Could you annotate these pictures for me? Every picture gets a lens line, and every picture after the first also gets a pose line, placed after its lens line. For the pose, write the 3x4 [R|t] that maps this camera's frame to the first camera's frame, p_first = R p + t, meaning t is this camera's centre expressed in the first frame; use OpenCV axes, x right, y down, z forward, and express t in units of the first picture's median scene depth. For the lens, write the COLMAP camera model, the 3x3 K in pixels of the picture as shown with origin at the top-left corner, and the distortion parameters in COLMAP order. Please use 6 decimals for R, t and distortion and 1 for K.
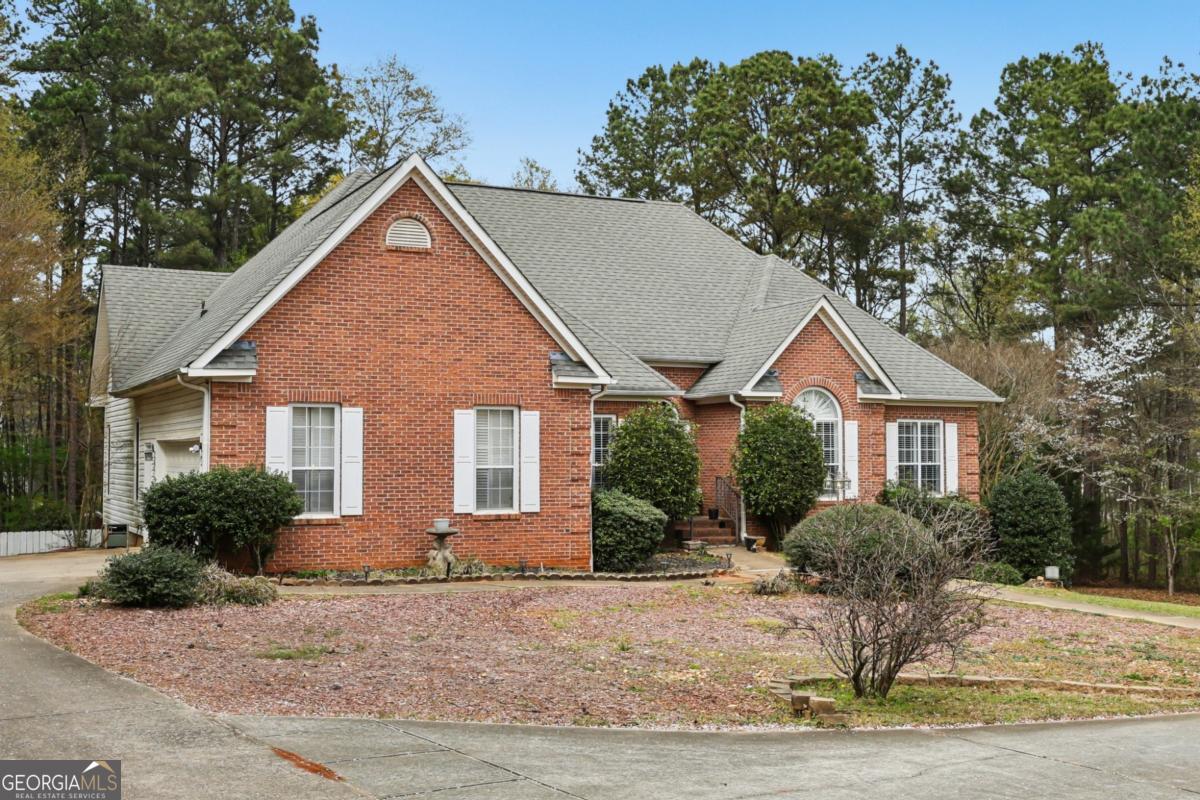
lens RADIAL K [[1334.5, 0, 600.0], [0, 1334.5, 400.0], [0, 0, 1]] dist [-0.003524, 0.008807]
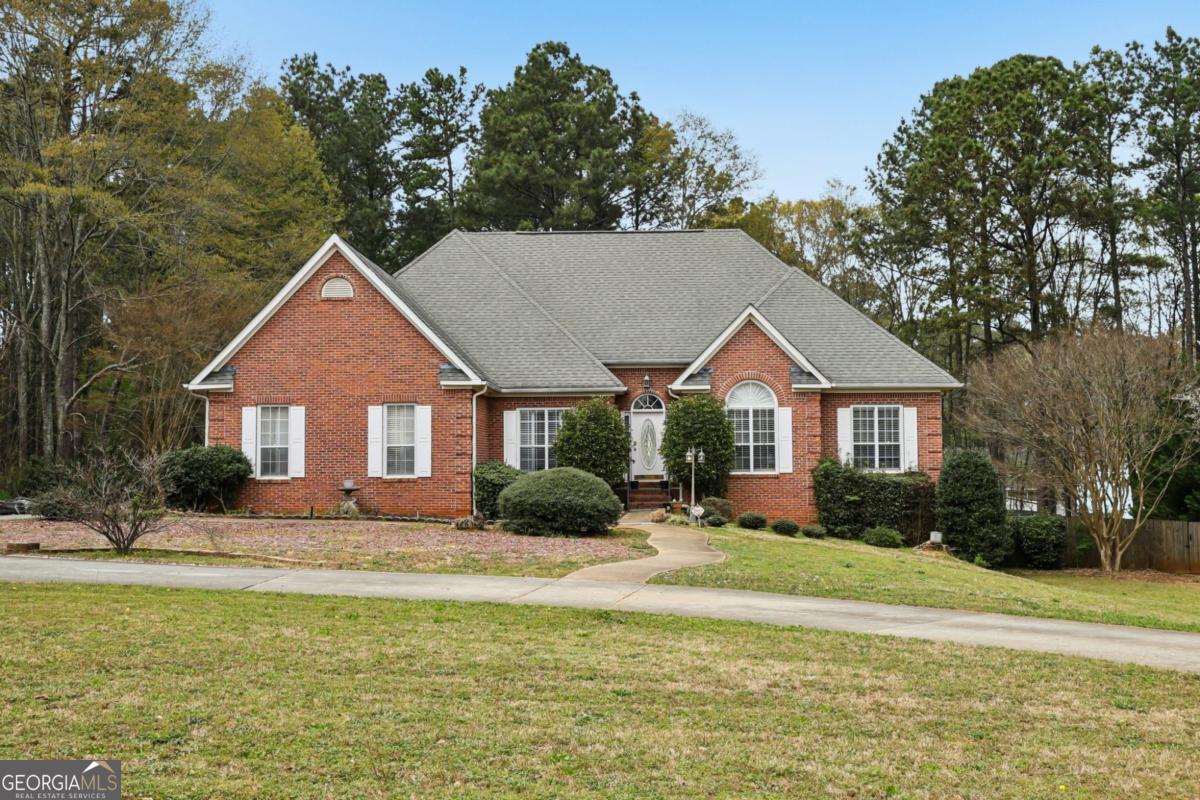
lens RADIAL K [[1334.5, 0, 600.0], [0, 1334.5, 400.0], [0, 0, 1]] dist [-0.003524, 0.008807]
pose [[0.880179, -0.026501, -0.473902, 0.786151], [0.026253, 0.999630, -0.007141, 0.017190], [0.473916, -0.006156, 0.880549, -0.160753]]
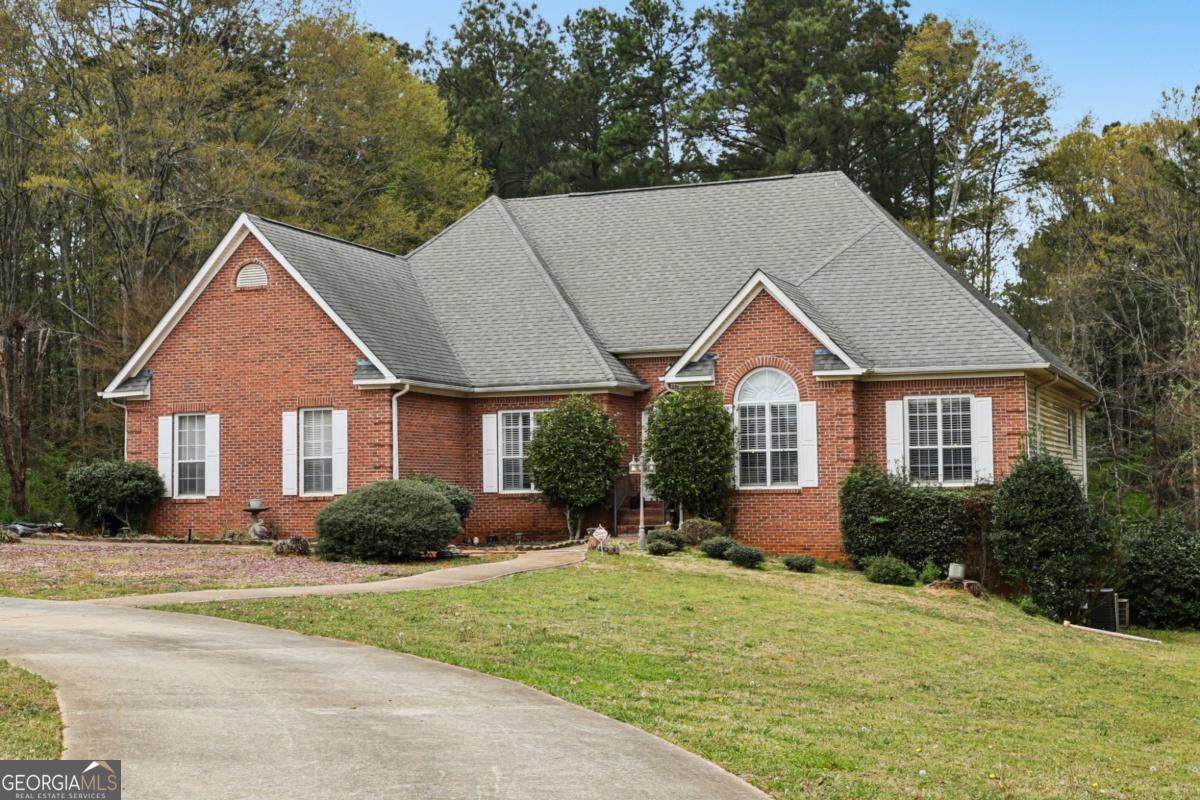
lens RADIAL K [[1705.1, 0, 600.0], [0, 1705.1, 400.0], [0, 0, 1]] dist [-0.003121, -0.003701]
pose [[0.671754, -0.049579, -0.739114, 1.236659], [0.046032, 0.998623, -0.025150, 0.048370], [0.739343, -0.017129, 0.673111, 0.144096]]
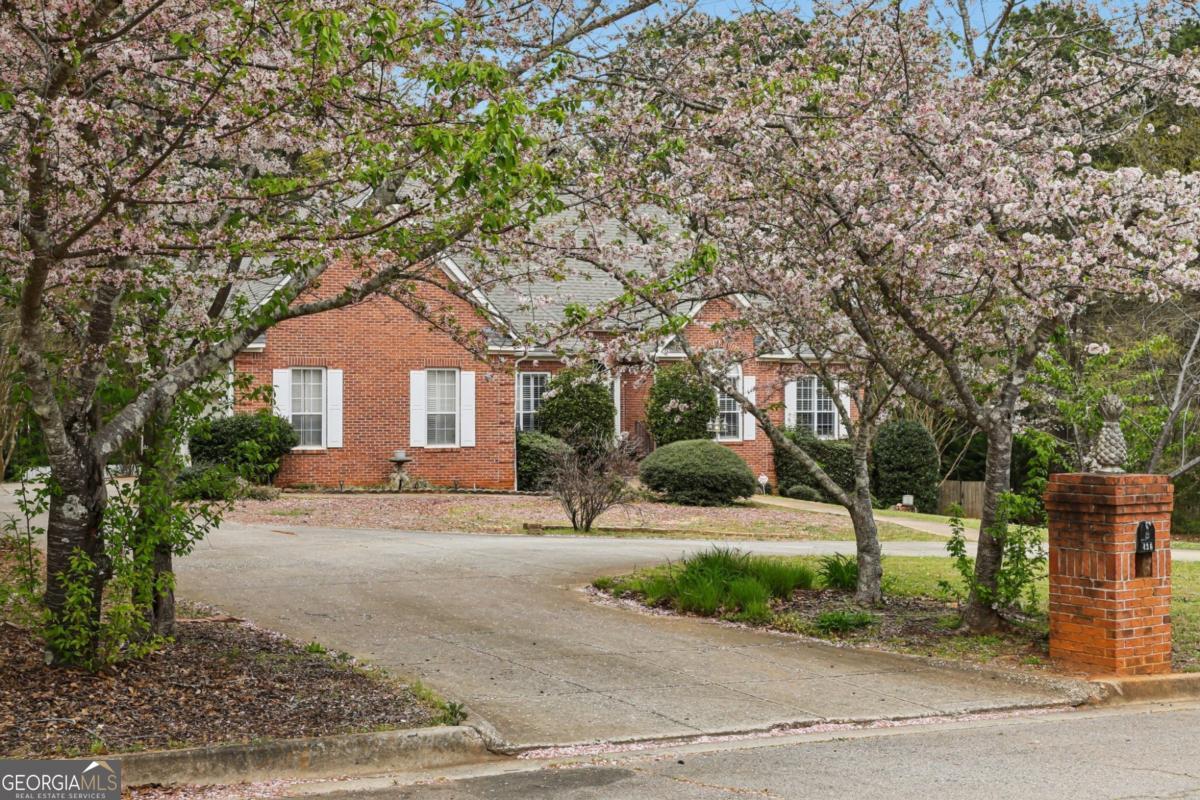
lens RADIAL K [[1593.1, 0, 600.0], [0, 1593.1, 400.0], [0, 0, 1]] dist [0.006699, -0.004018]
pose [[0.998847, 0.001981, -0.047965, 0.157593], [-0.000050, 0.999190, 0.040241, -0.027508], [0.048006, -0.040192, 0.998038, -0.595491]]
